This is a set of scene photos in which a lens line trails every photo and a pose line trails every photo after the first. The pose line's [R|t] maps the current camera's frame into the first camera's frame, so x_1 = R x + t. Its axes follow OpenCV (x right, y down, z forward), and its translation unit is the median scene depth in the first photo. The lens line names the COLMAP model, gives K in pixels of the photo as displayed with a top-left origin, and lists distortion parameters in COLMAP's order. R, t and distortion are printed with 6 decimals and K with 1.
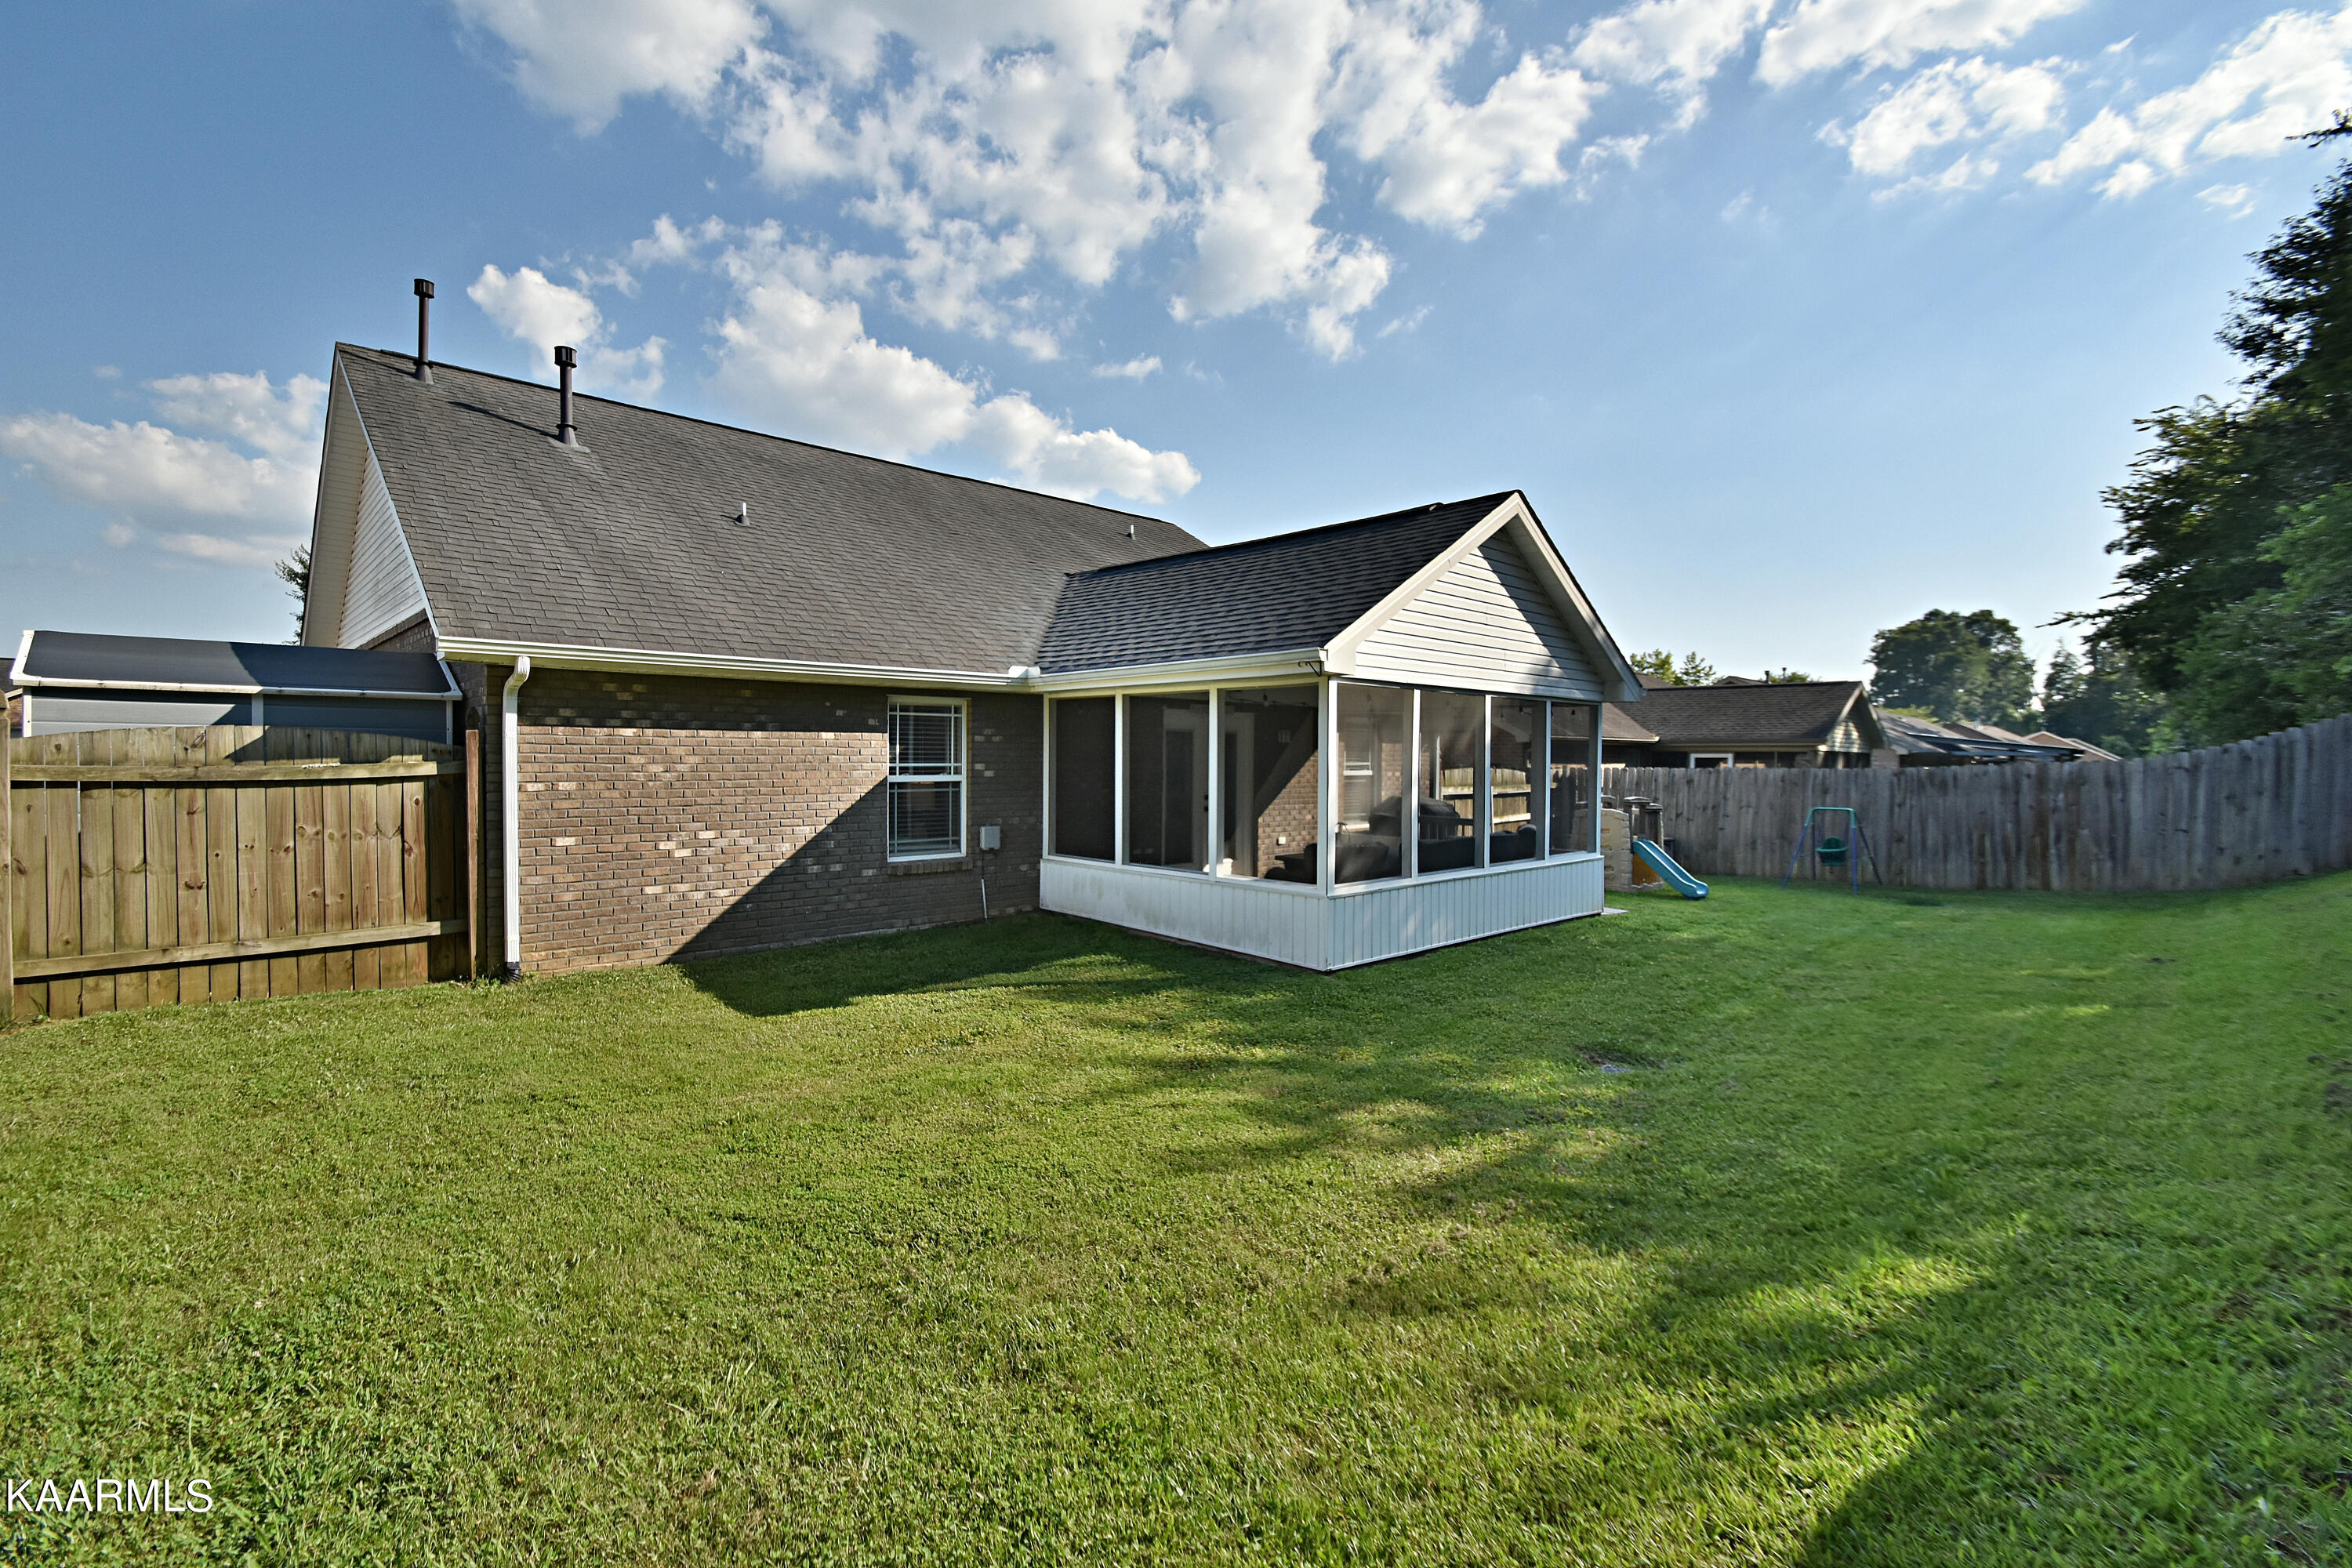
lens RADIAL K [[1034.9, 0, 1171.5], [0, 1034.9, 779.2], [0, 0, 1]] dist [-0.000160, -0.007612]
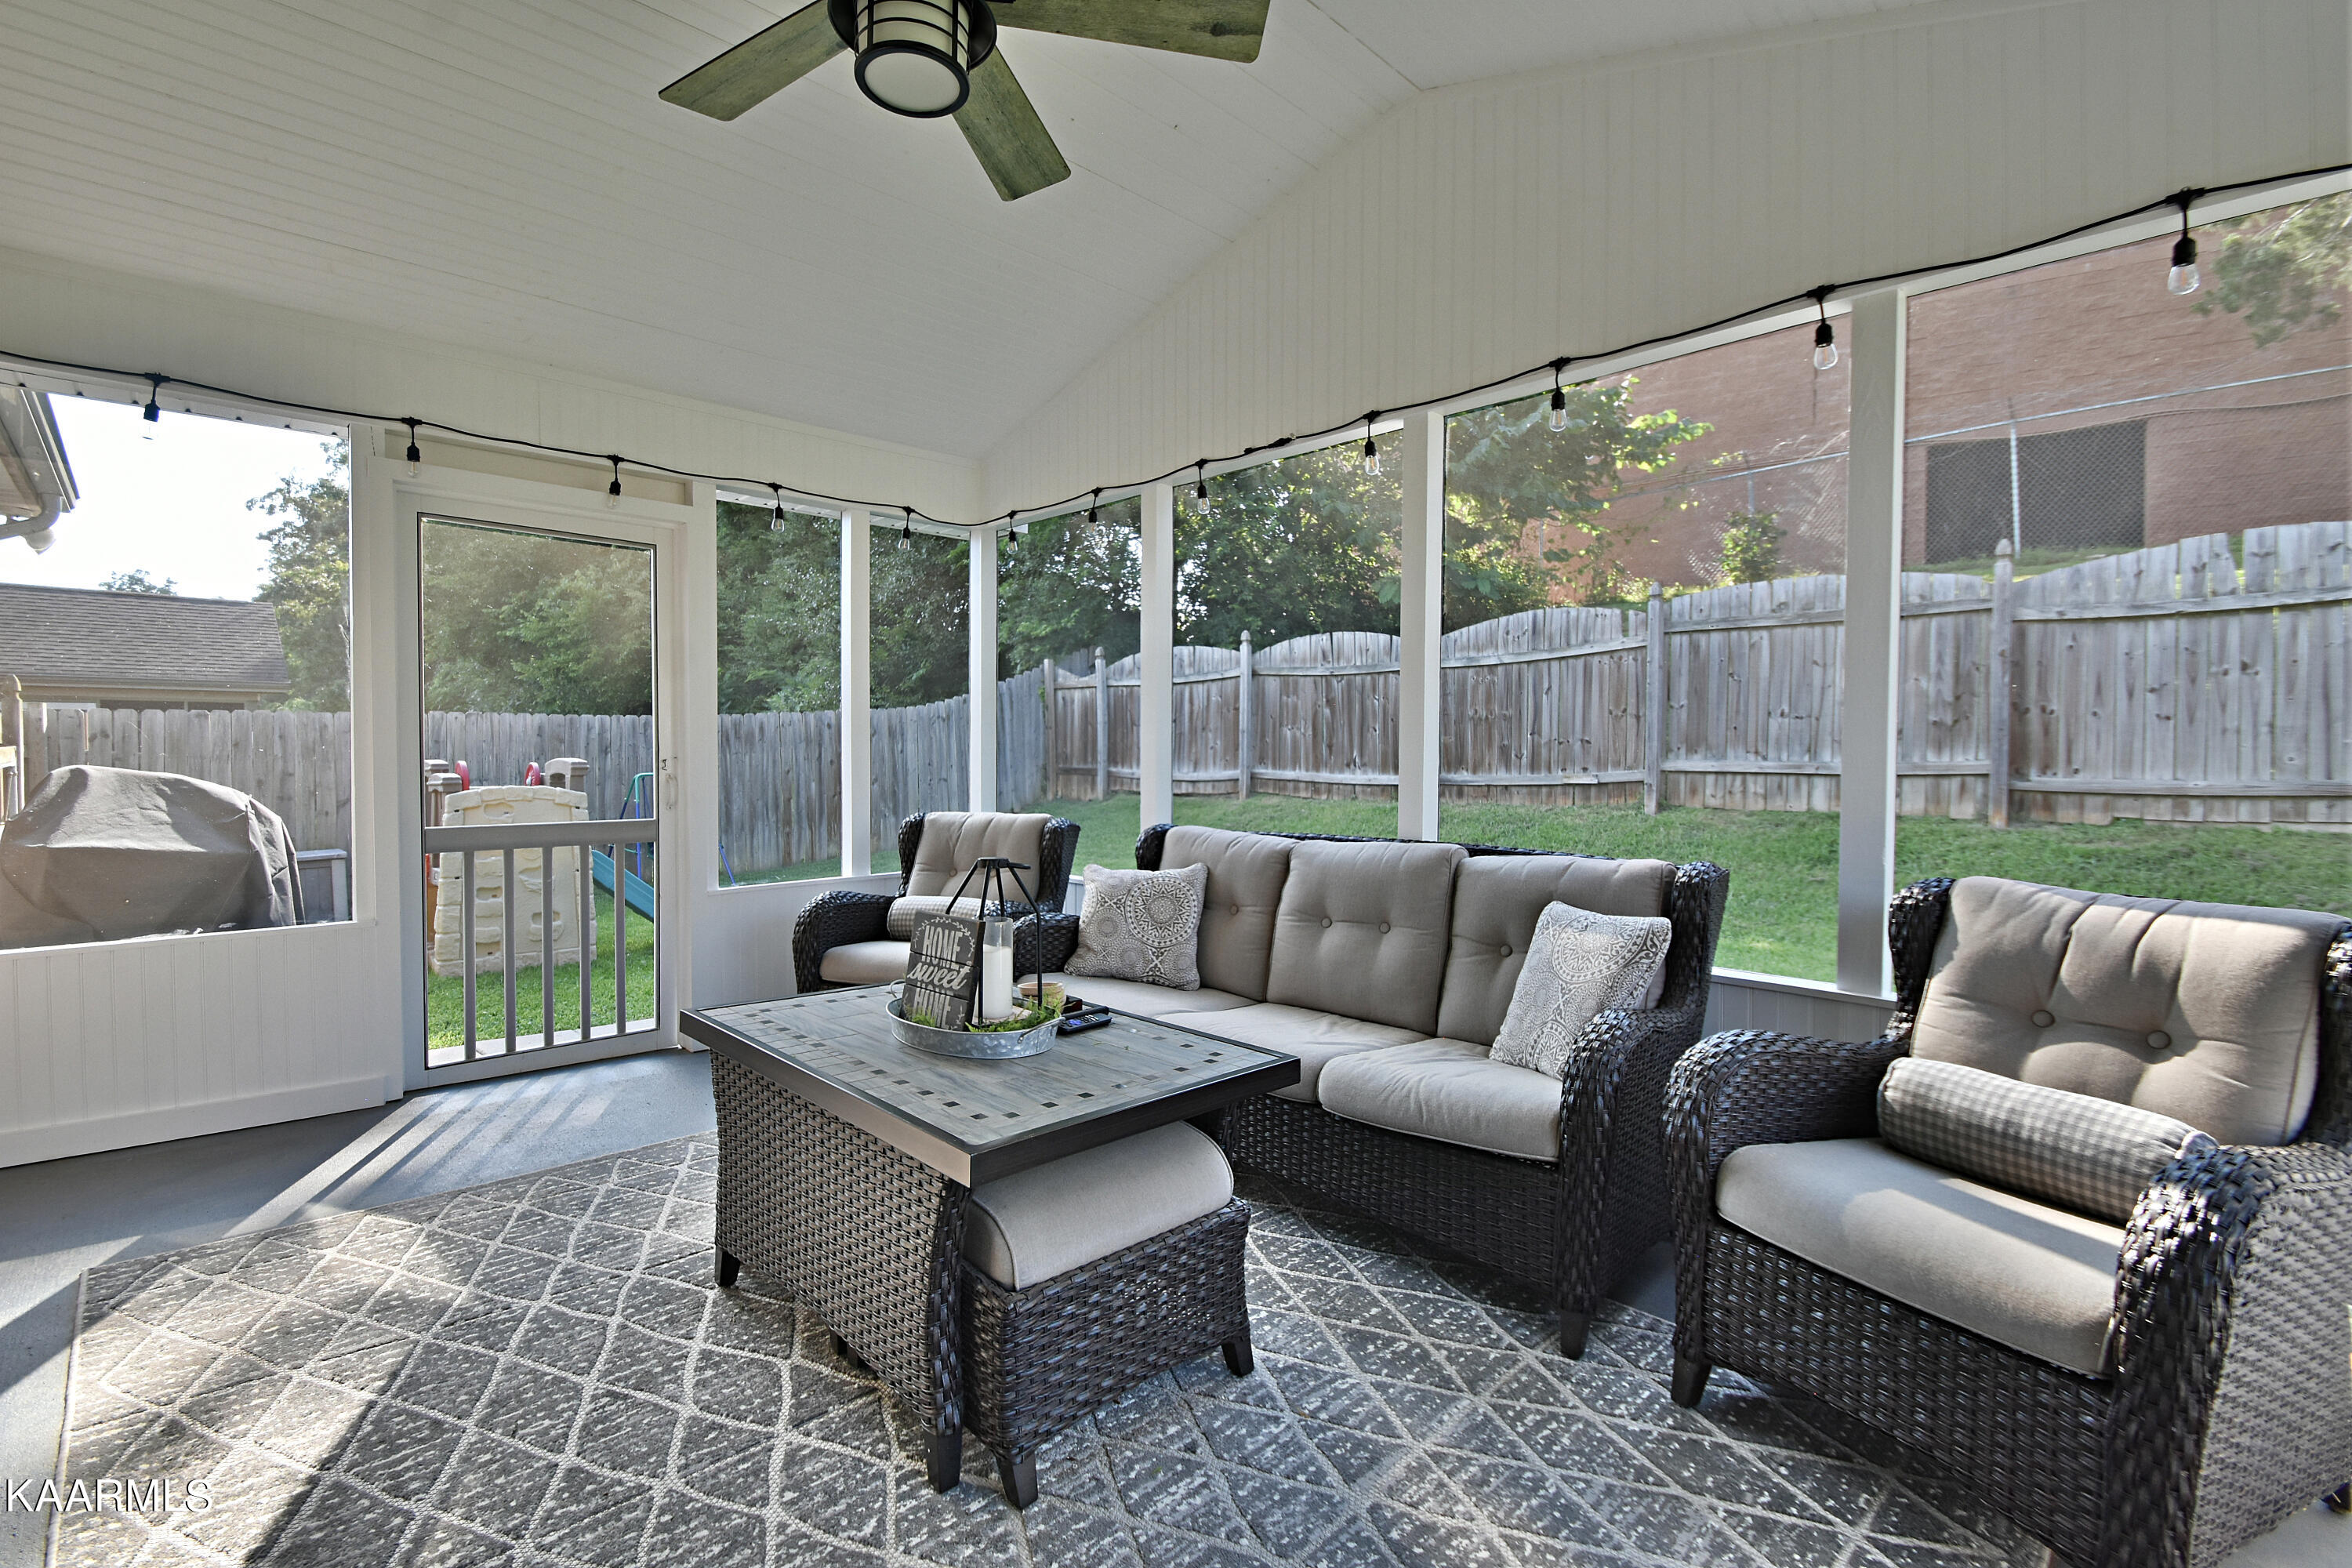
lens RADIAL K [[1034.9, 0, 1171.2], [0, 1034.9, 772.6], [0, 0, 1]] dist [-0.000160, -0.007612]
pose [[0.008408, -0.033558, 0.999401, -0.029501], [0.024096, 0.999153, 0.033346, 0.017230], [-0.999674, 0.023801, 0.009210, 0.841011]]
